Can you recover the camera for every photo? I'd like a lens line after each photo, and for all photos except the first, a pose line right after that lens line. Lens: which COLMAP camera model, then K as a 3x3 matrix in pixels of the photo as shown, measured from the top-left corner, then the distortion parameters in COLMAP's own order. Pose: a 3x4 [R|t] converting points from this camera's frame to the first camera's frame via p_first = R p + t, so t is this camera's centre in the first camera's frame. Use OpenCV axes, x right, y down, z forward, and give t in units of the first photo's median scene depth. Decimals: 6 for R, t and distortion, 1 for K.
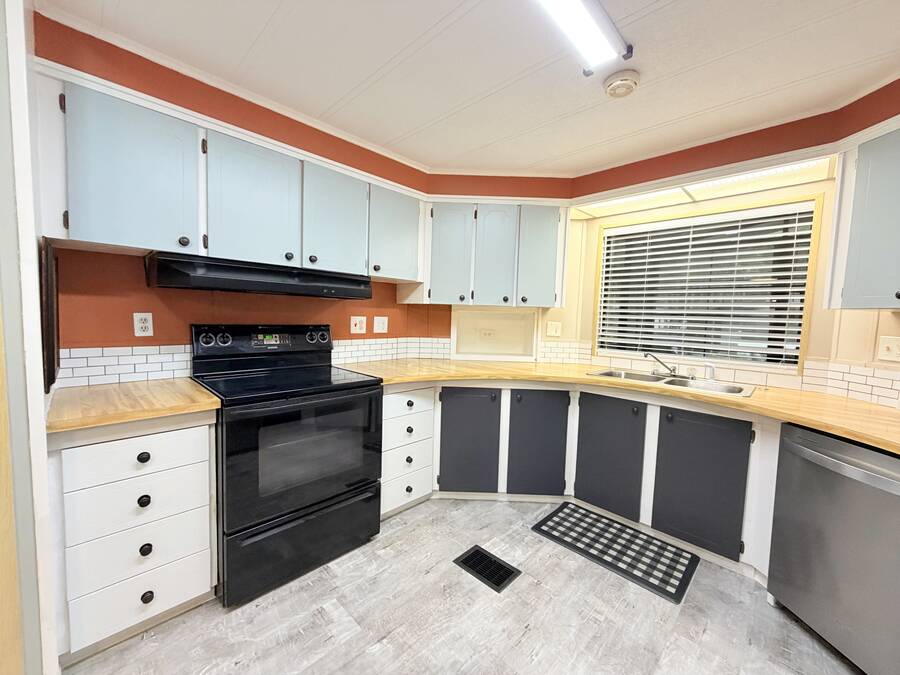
lens RADIAL K [[357.8, 0, 448.2], [0, 357.8, 337.0], [0, 0, 1]] dist [0.002335, -0.000323]
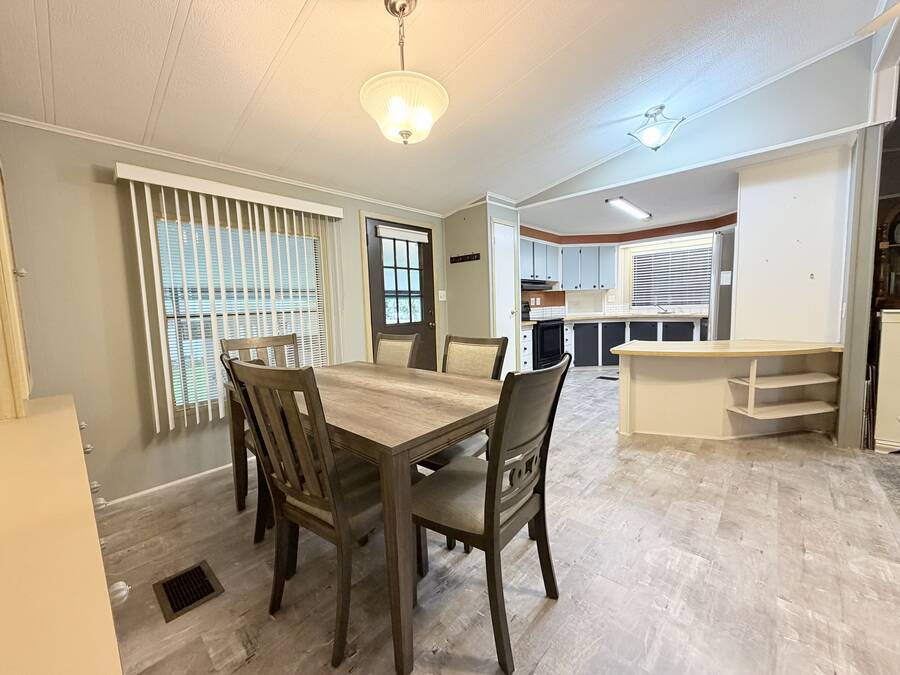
lens RADIAL K [[357.8, 0, 449.1], [0, 357.8, 336.4], [0, 0, 1]] dist [0.002335, -0.000323]
pose [[0.997305, -0.067586, 0.028556, -1.054428], [0.066944, 0.997495, 0.022866, 0.123414], [-0.030029, -0.020893, 0.999331, -1.589753]]
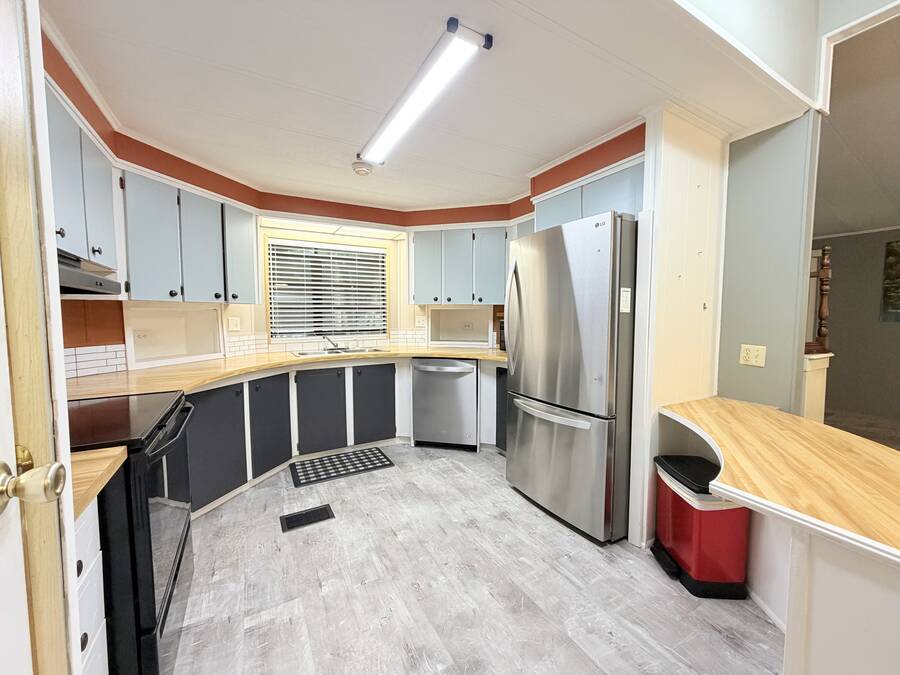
lens RADIAL K [[357.8, 0, 447.4], [0, 357.8, 336.4], [0, 0, 1]] dist [0.002335, -0.000323]
pose [[0.278543, -0.093522, 0.955860, -0.737841], [0.073807, 0.994389, 0.075785, -0.026534], [-0.957584, 0.049440, 0.283882, 0.139574]]
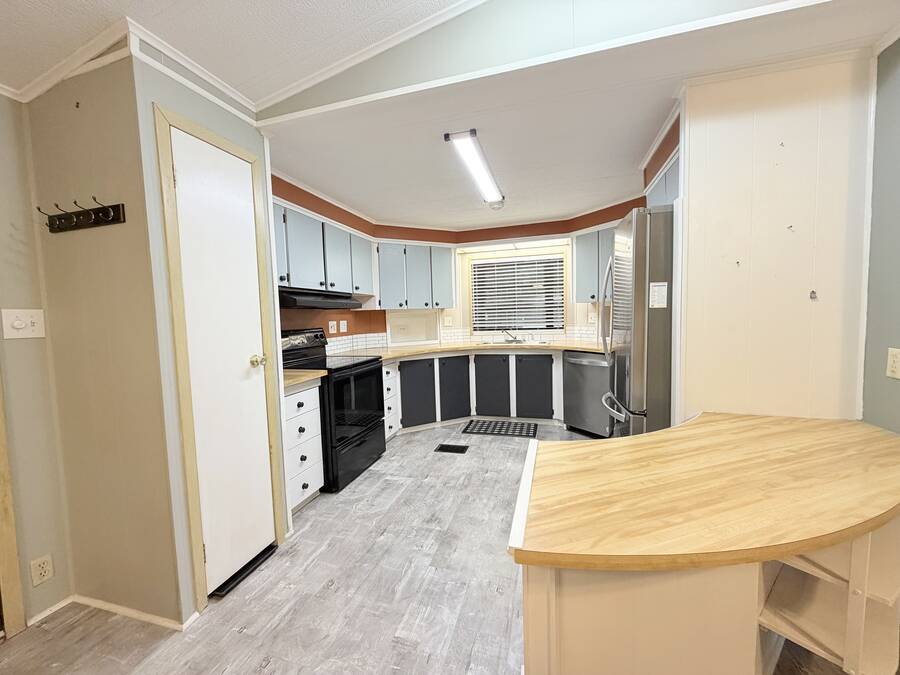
lens RADIAL K [[357.8, 0, 447.9], [0, 357.8, 336.7], [0, 0, 1]] dist [0.002335, -0.000323]
pose [[0.881340, -0.087667, 0.464278, -0.612298], [0.089423, 0.995826, 0.018284, 0.021998], [-0.463943, 0.025403, 0.885501, -0.552772]]
